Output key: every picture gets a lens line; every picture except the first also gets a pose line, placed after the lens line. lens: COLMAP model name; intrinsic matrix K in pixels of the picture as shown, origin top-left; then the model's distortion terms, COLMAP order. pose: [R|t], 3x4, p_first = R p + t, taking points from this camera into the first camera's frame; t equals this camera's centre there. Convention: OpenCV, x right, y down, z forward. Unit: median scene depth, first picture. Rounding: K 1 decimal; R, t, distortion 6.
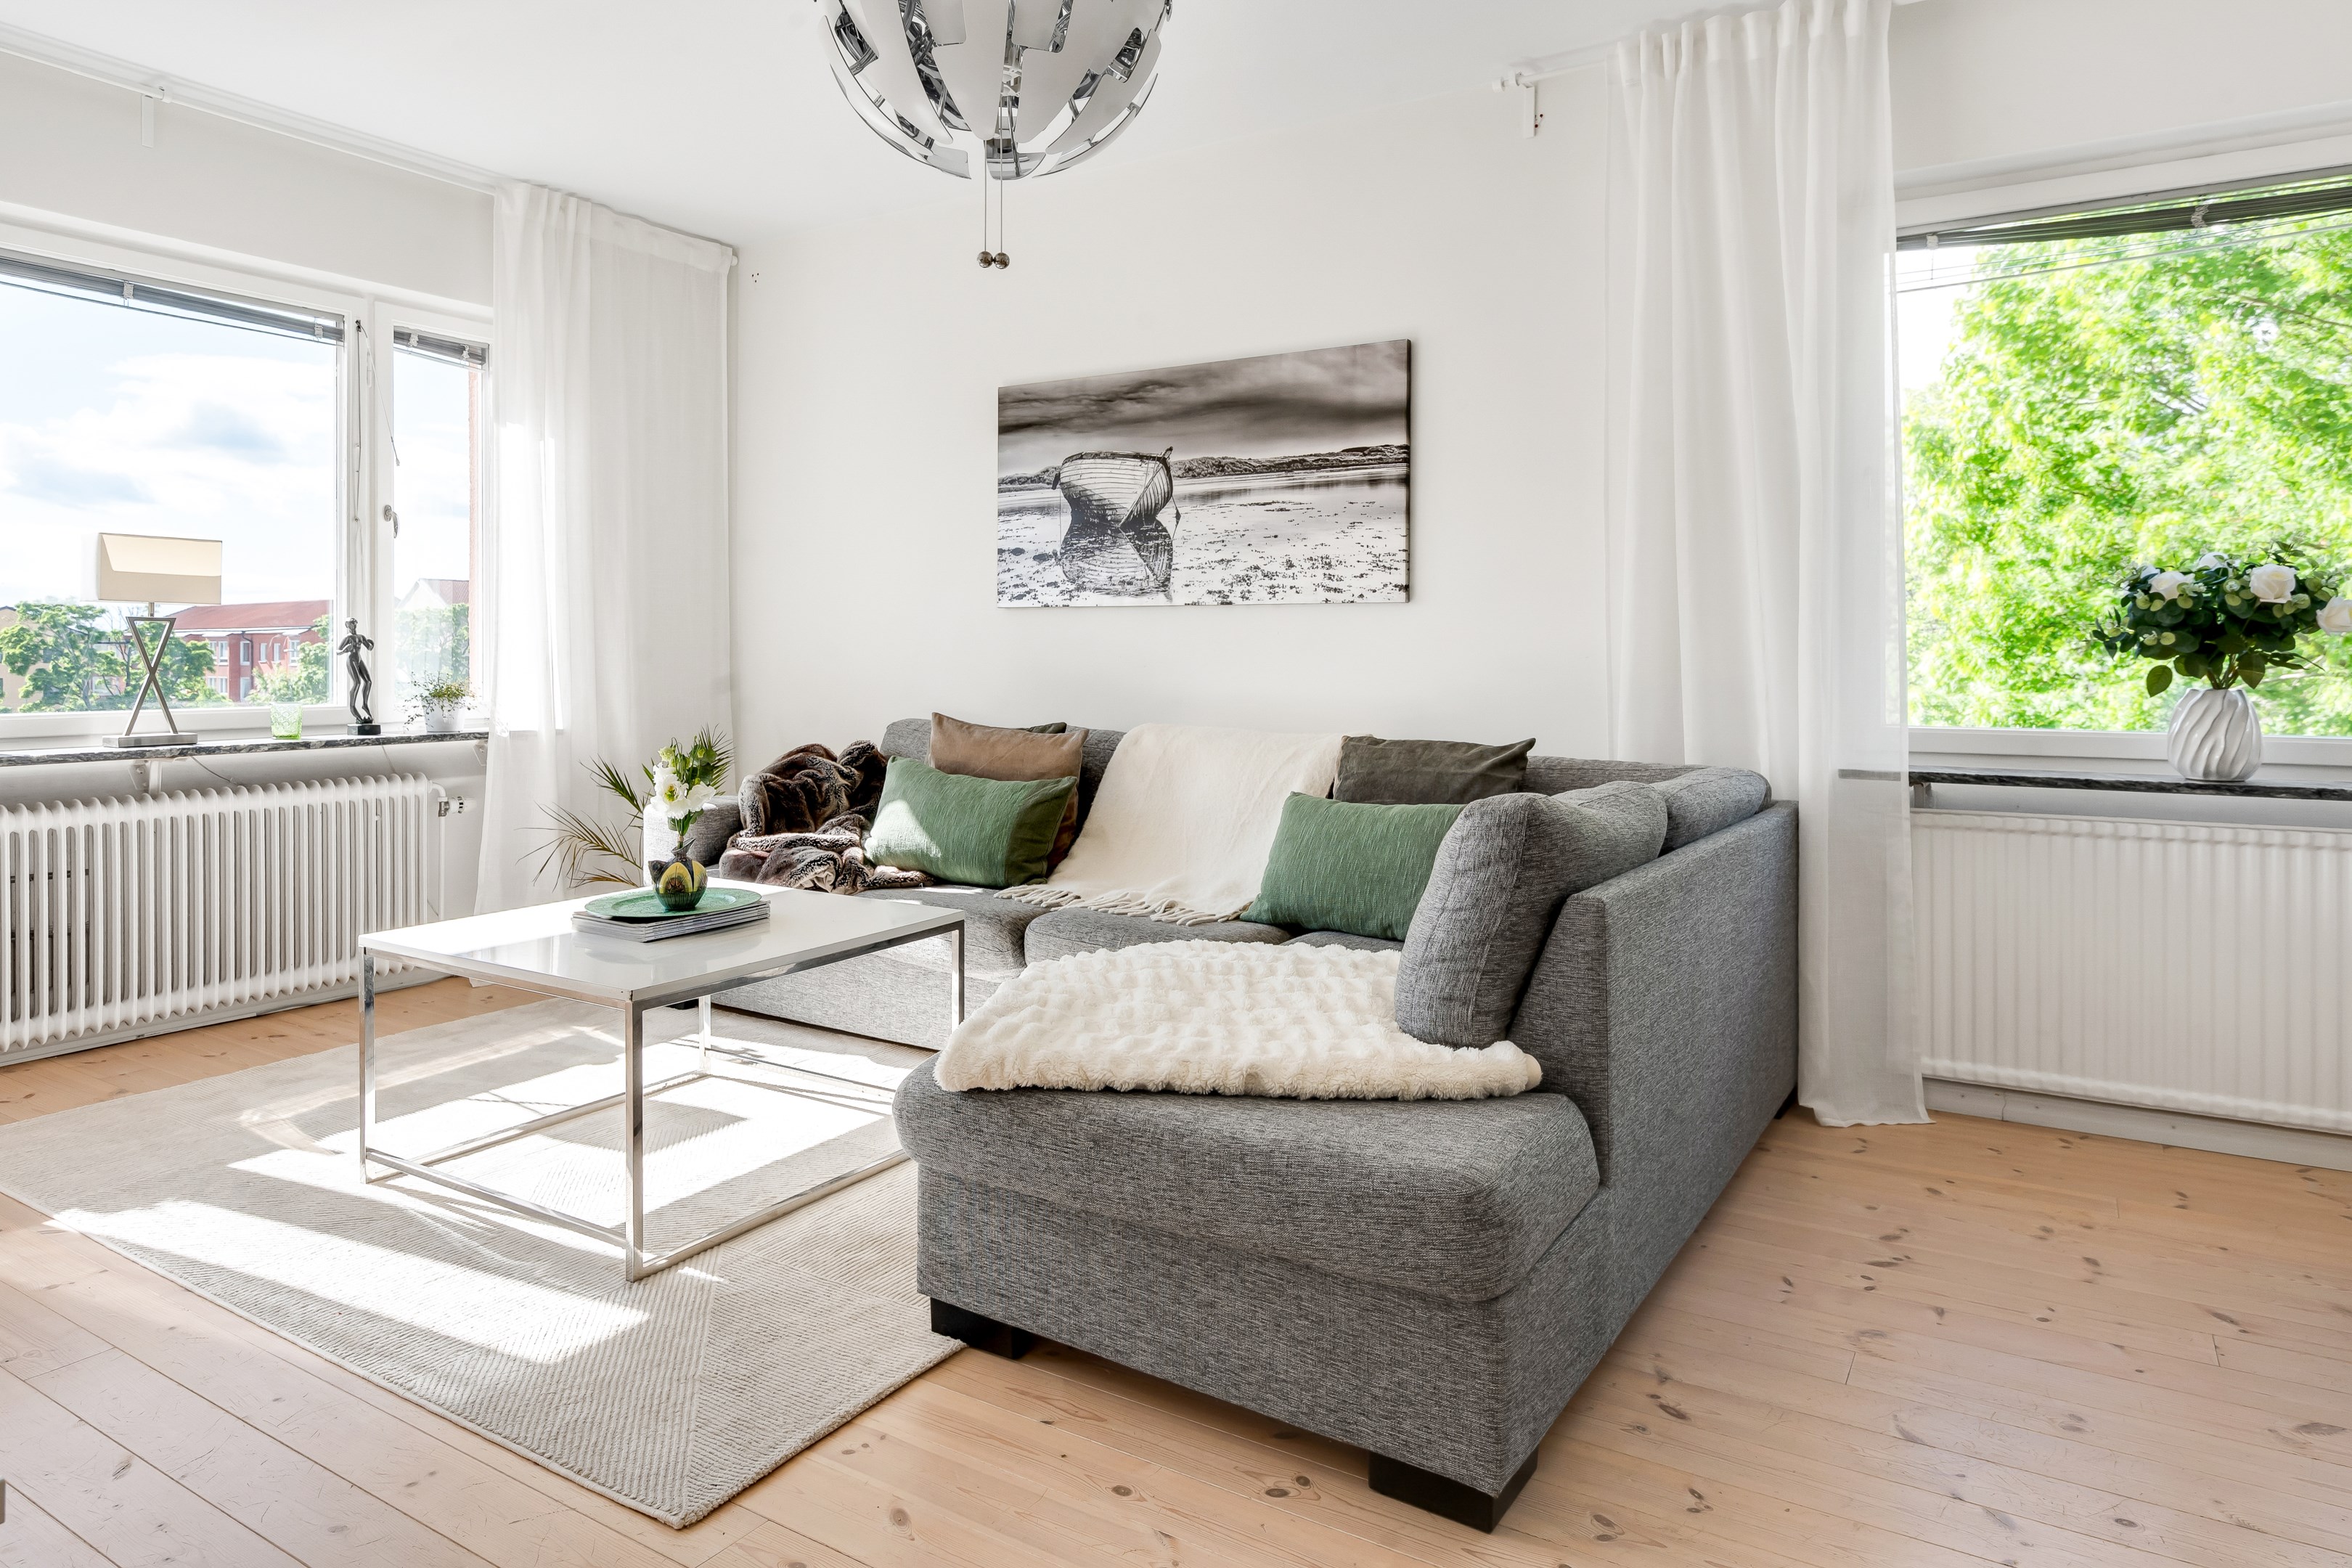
lens RADIAL K [[1406.7, 0, 1185.5], [0, 1406.7, 650.0], [0, 0, 1]] dist [0.010536, -0.010767]
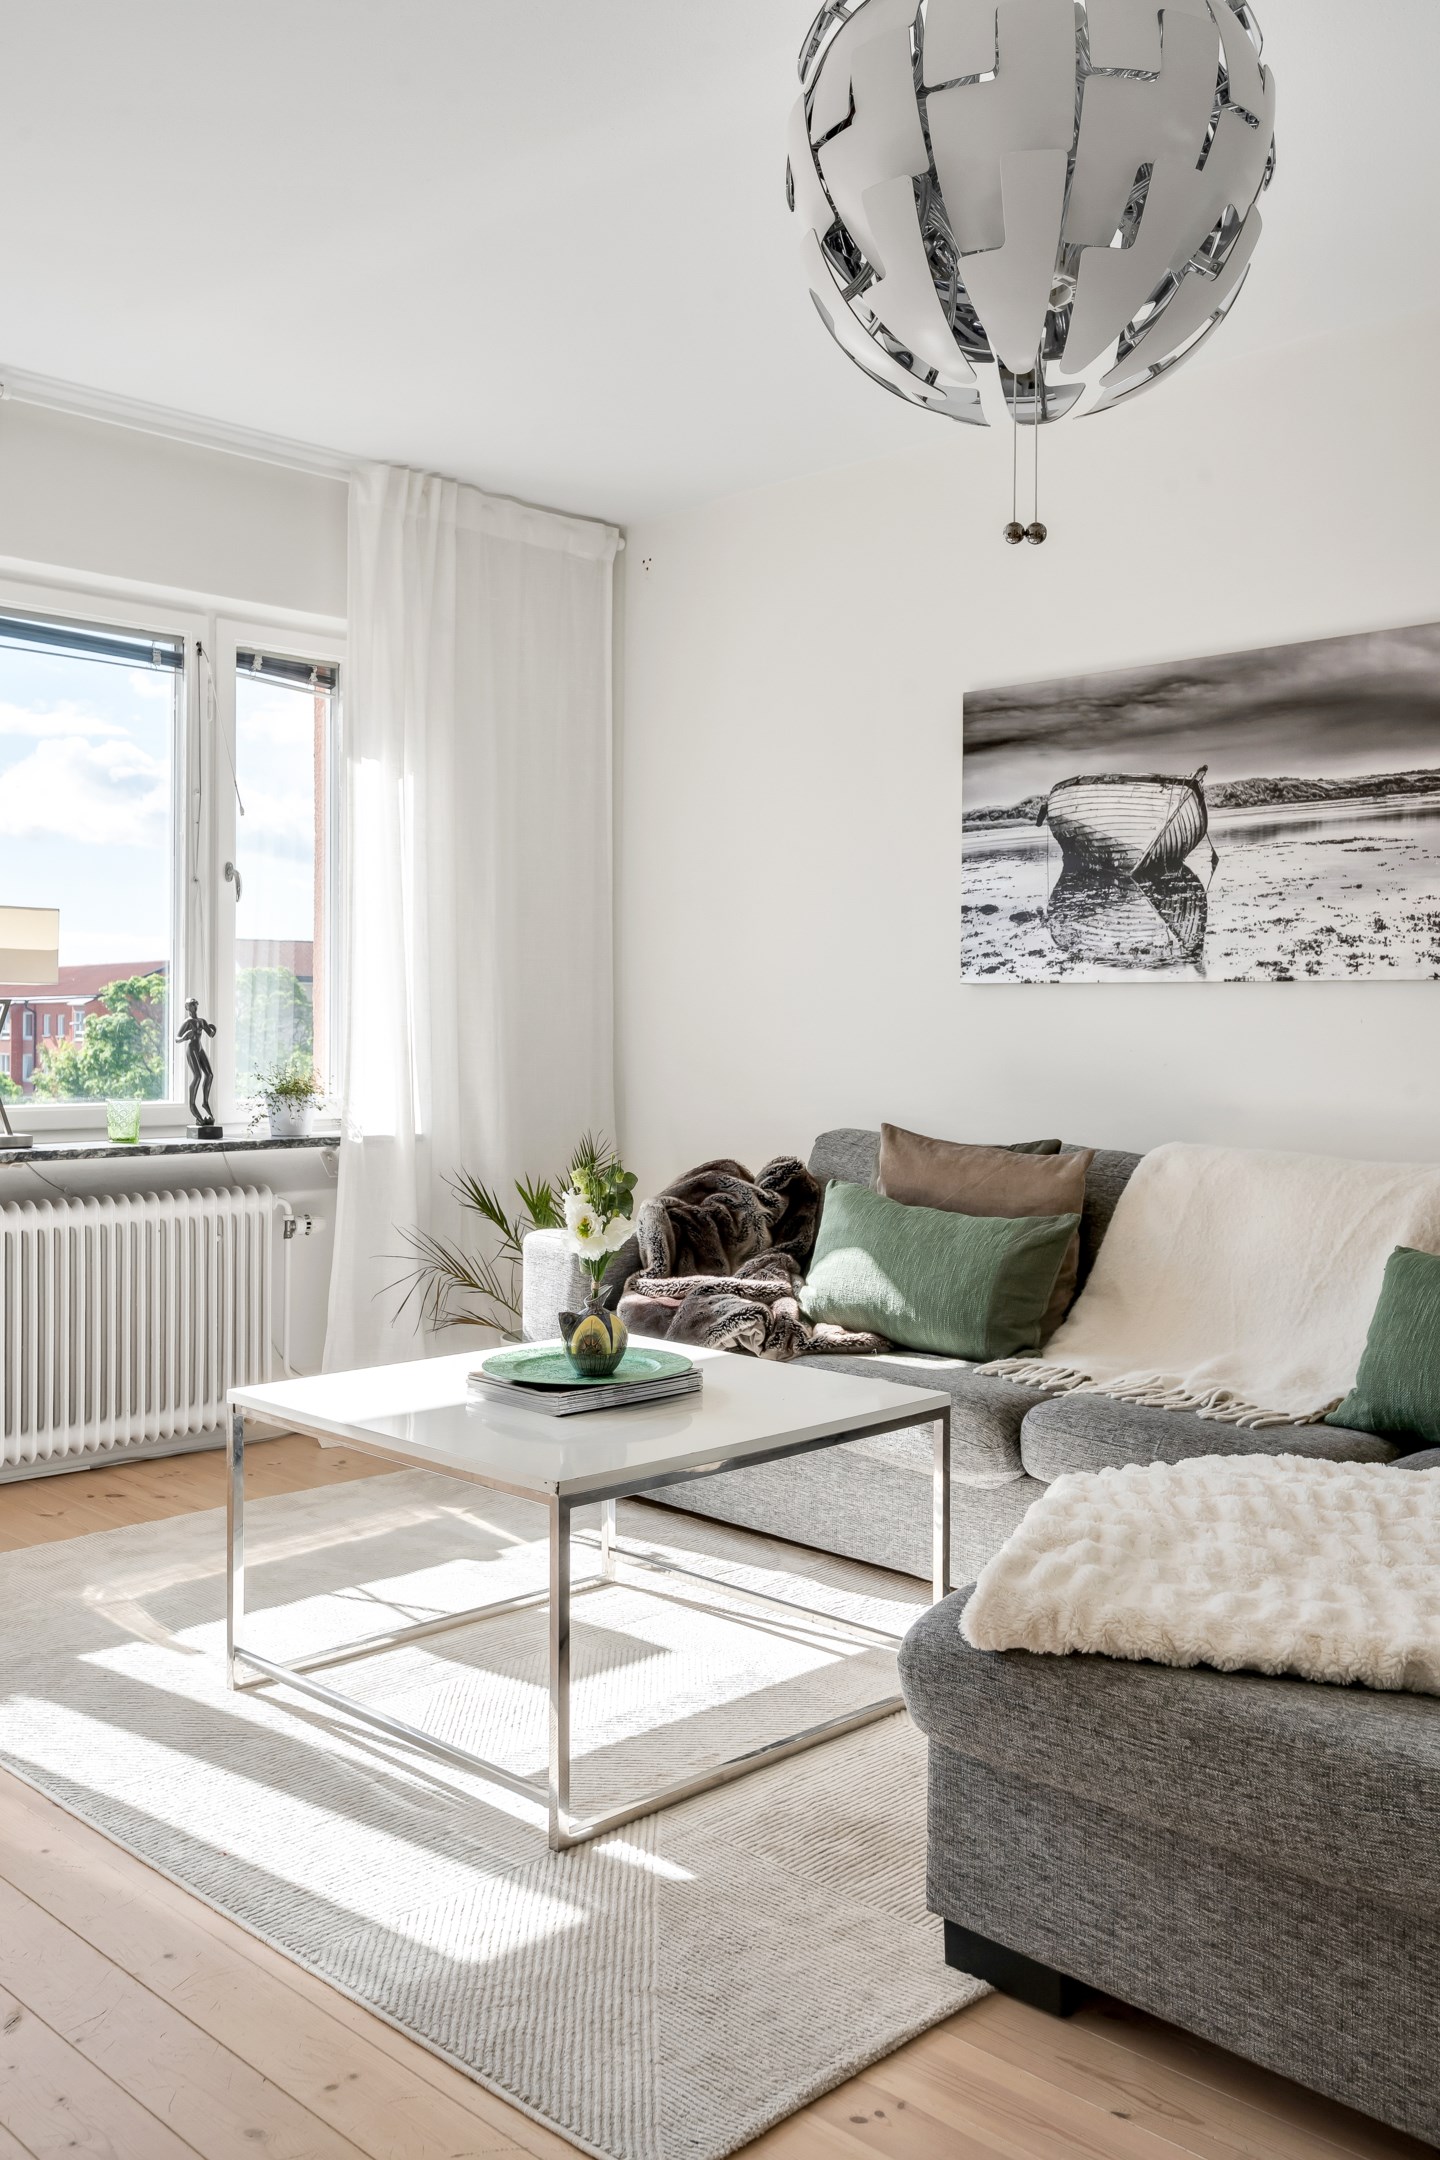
lens RADIAL K [[1847.0, 0, 712.9], [0, 1847.0, 1016.6], [0, 0, 1]] dist [0.005936, -0.003919]
pose [[0.973114, 0.002999, -0.230303, -0.041177], [-0.004080, 0.999983, -0.004217, -0.009294], [0.230287, 0.005044, 0.973110, 0.005173]]
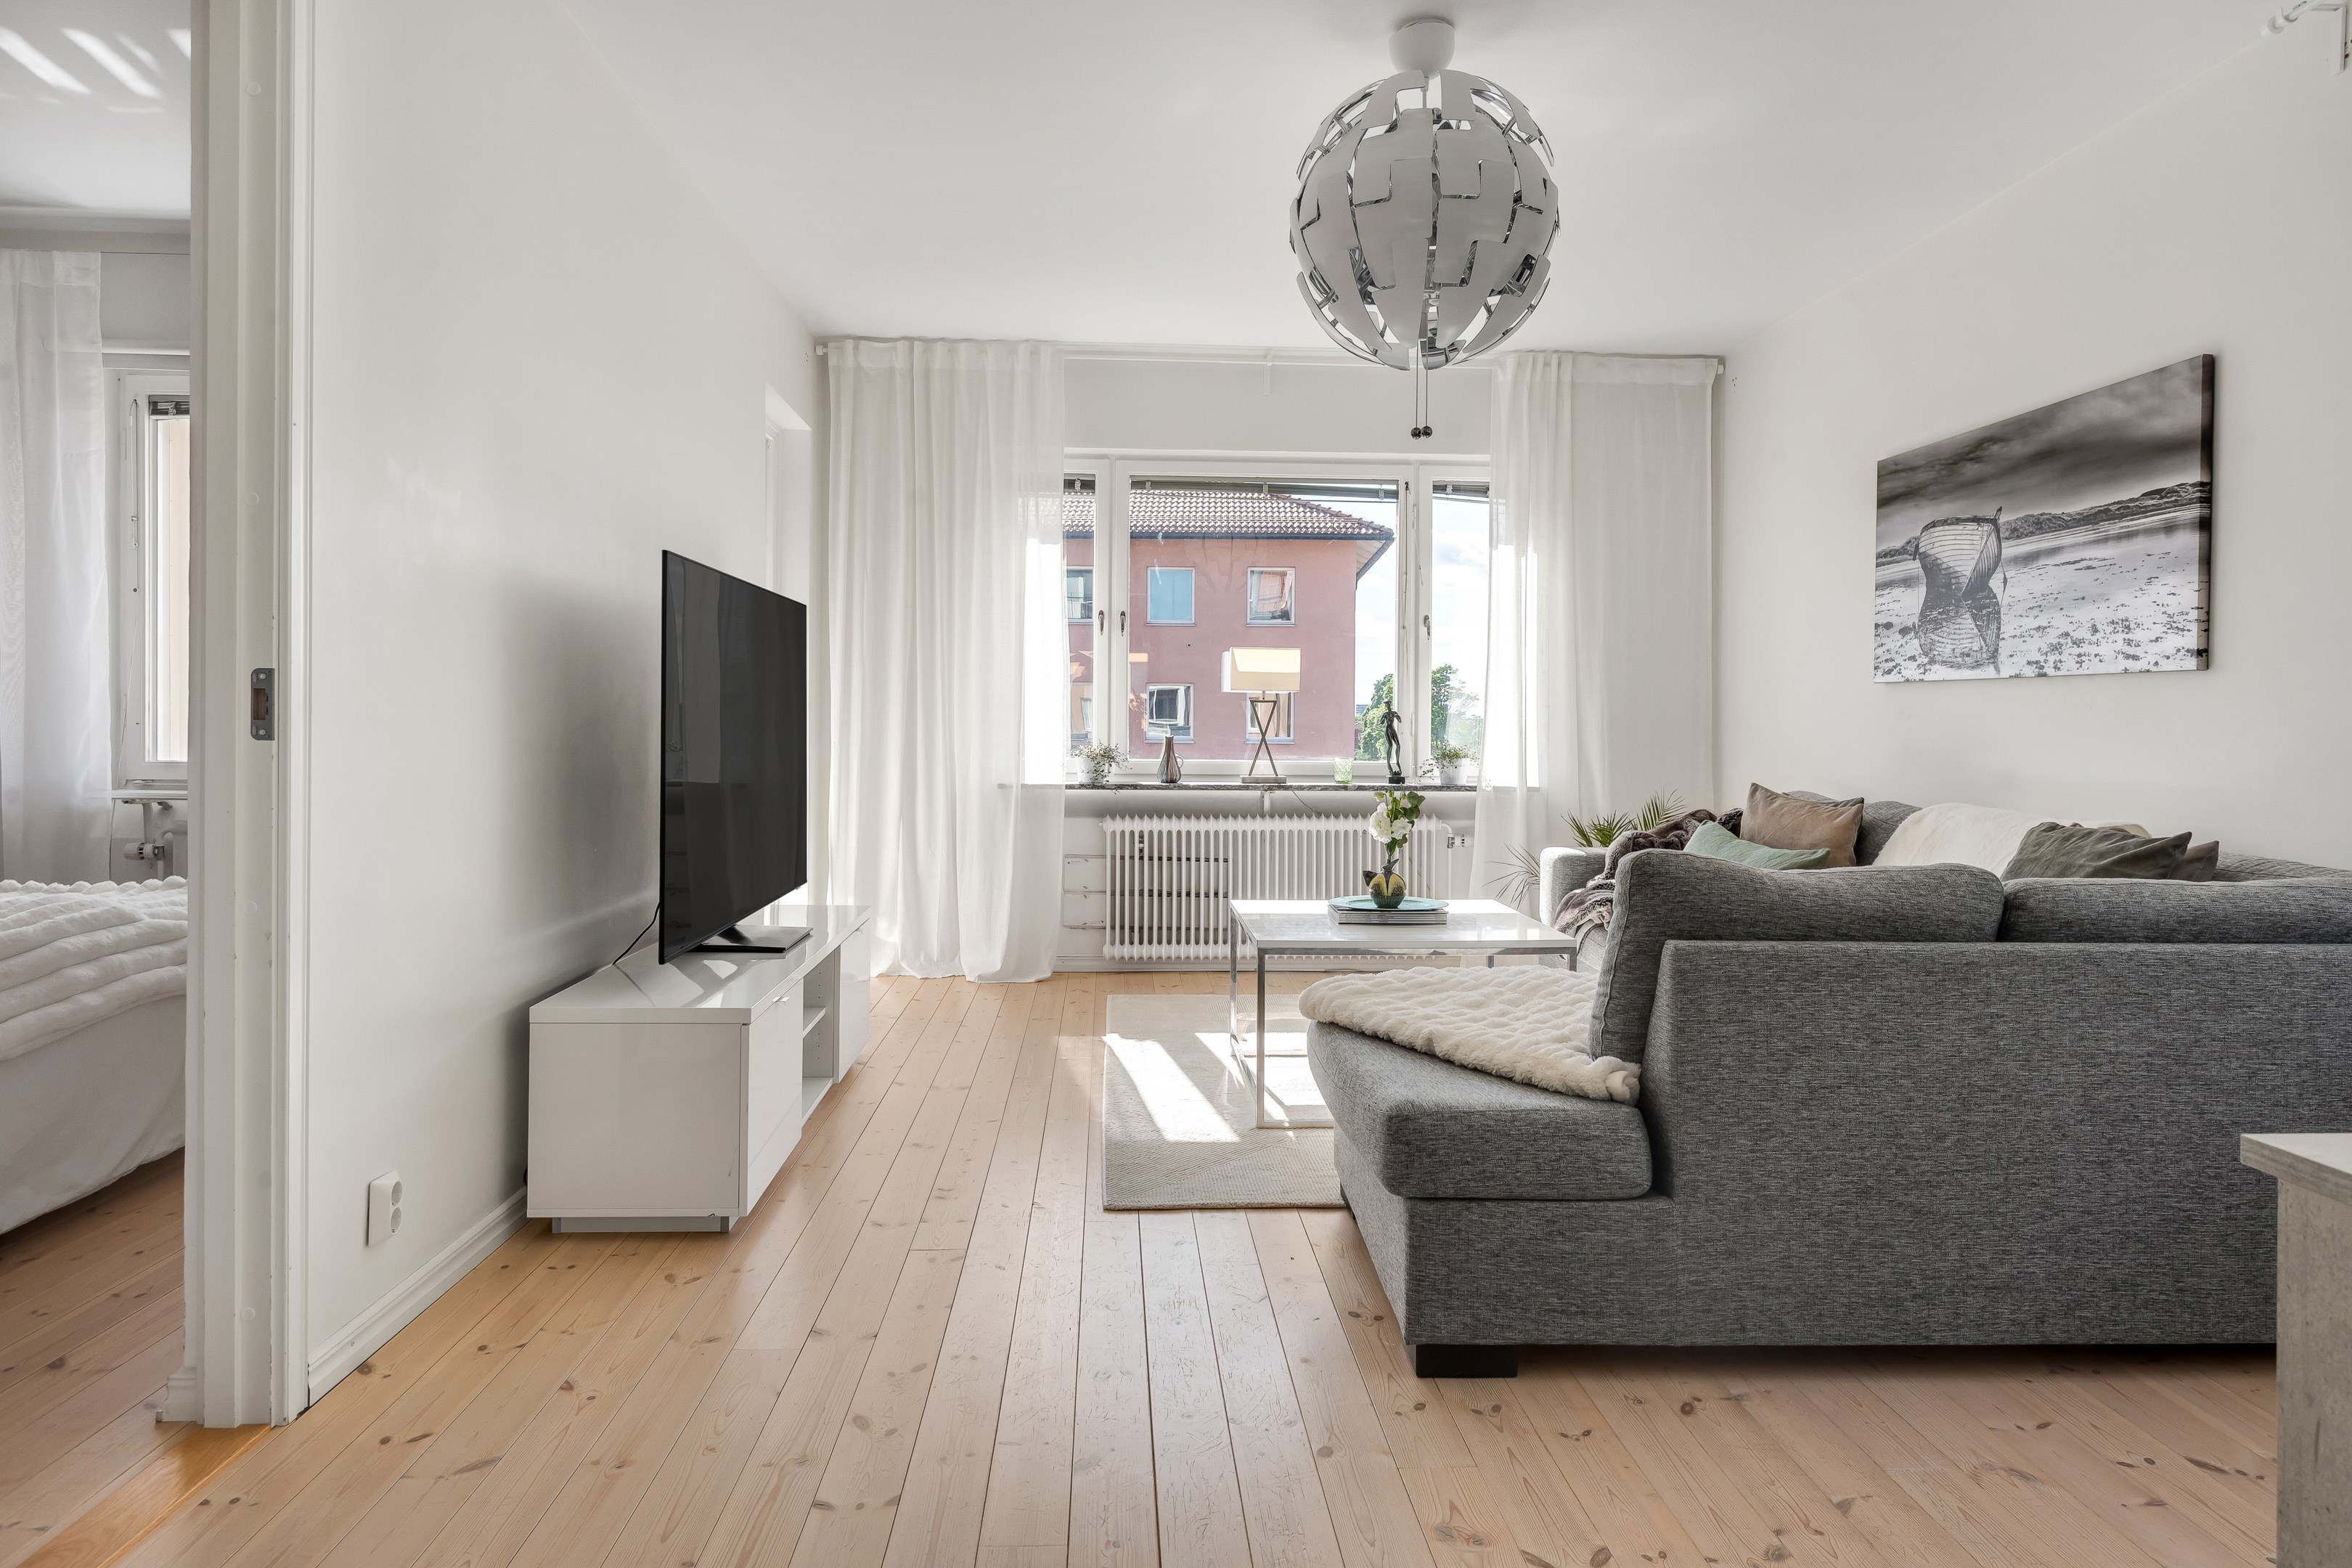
lens RADIAL K [[1487.9, 0, 1180.5], [0, 1487.9, 716.9], [0, 0, 1]] dist [0.001821, -0.000111]
pose [[0.564507, 0.001763, -0.825426, 0.541900], [-0.007818, 0.999964, -0.003211, 0.001426], [0.825391, 0.008266, 0.564501, 0.002865]]
